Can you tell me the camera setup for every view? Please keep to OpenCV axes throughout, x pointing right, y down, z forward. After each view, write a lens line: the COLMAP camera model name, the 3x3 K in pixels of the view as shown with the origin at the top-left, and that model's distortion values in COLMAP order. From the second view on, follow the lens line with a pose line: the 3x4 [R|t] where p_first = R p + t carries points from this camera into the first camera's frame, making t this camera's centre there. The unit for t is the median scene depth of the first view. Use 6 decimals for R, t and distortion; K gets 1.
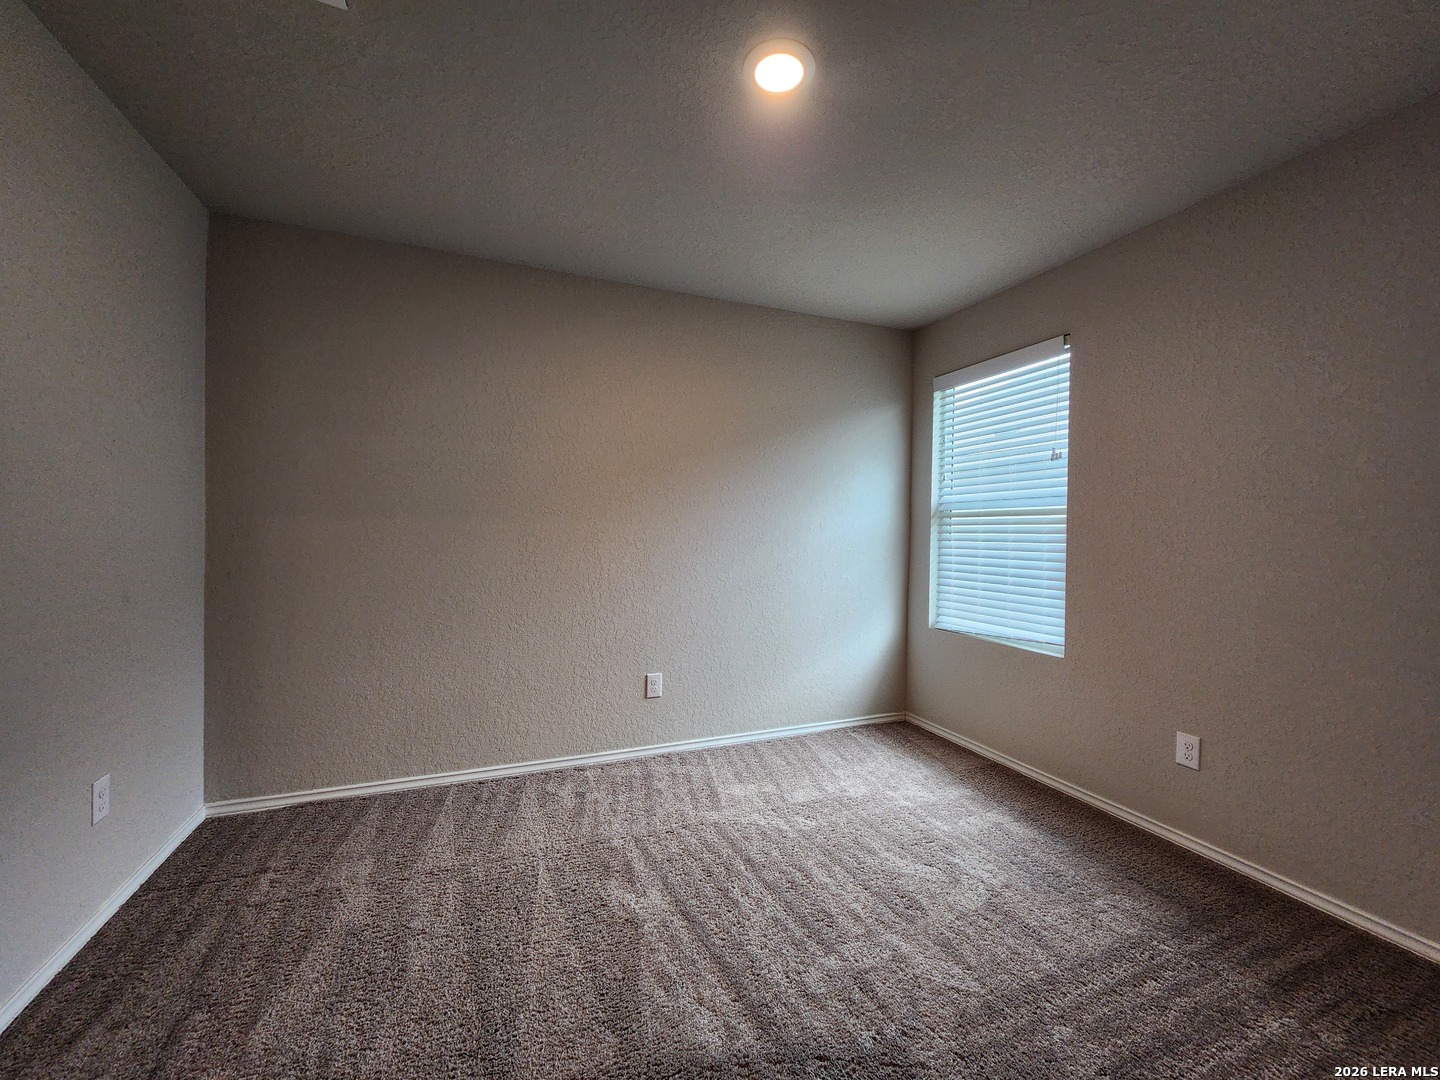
lens RADIAL K [[590.9, 0, 730.4], [0, 590.9, 546.4], [0, 0, 1]] dist [0.001490, -0.003124]
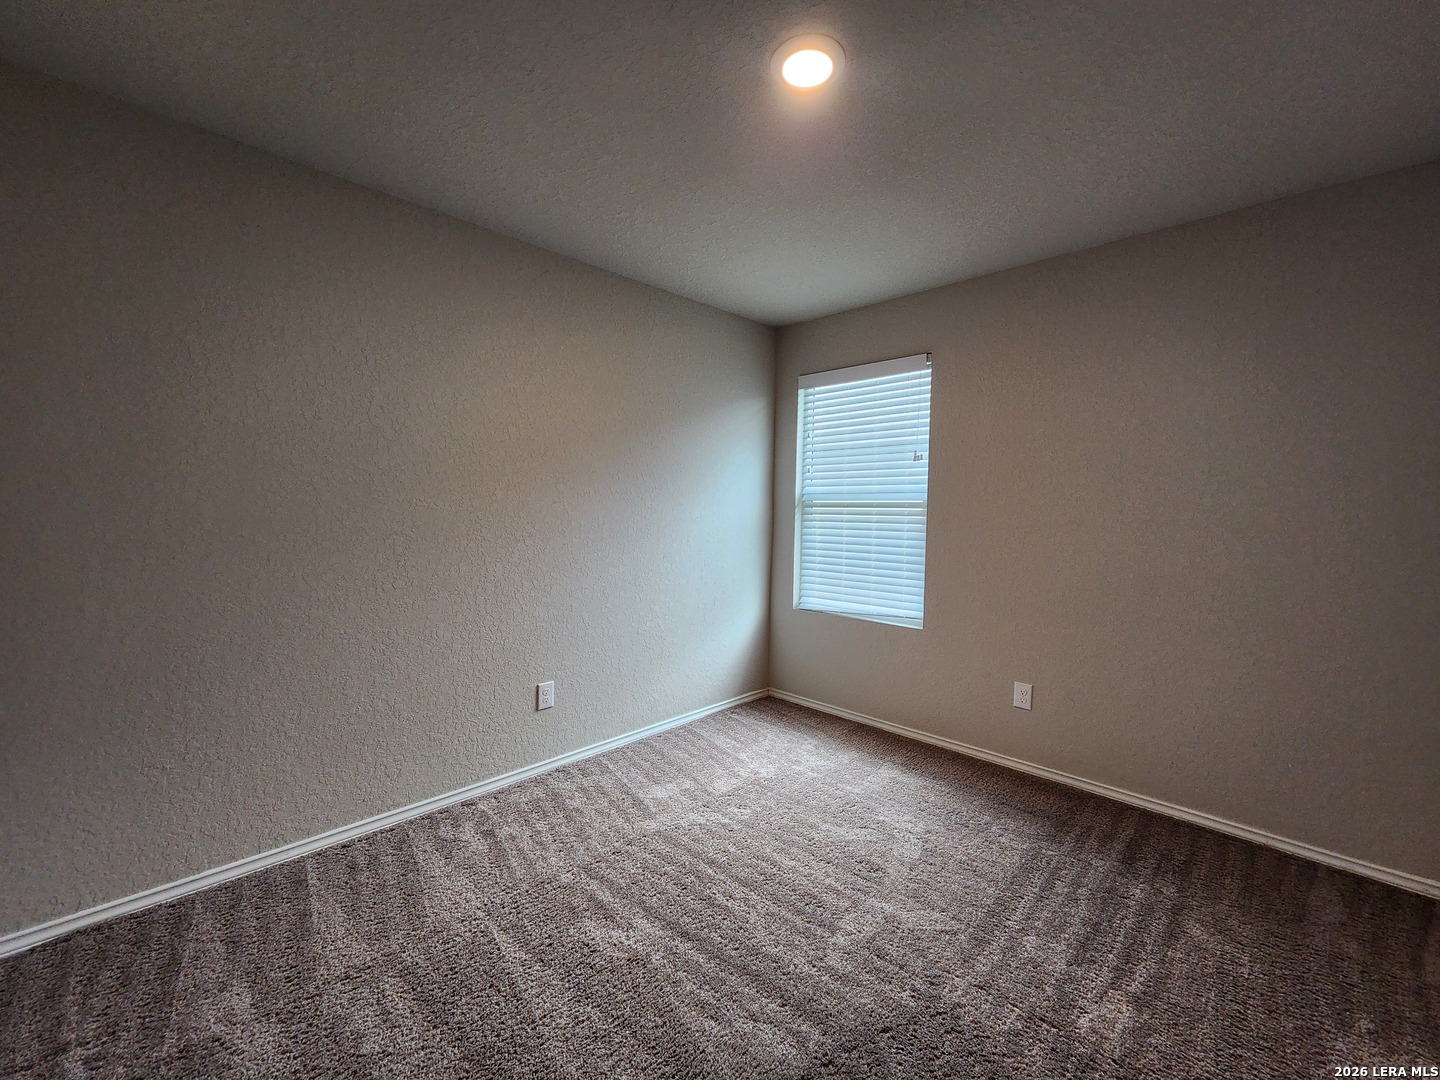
lens RADIAL K [[590.9, 0, 724.8], [0, 590.9, 545.4], [0, 0, 1]] dist [0.001490, -0.003124]
pose [[0.915999, -0.028325, 0.400179, -0.281779], [0.010013, 0.998808, 0.047778, -0.041912], [-0.401055, -0.039758, 0.915191, 0.086363]]
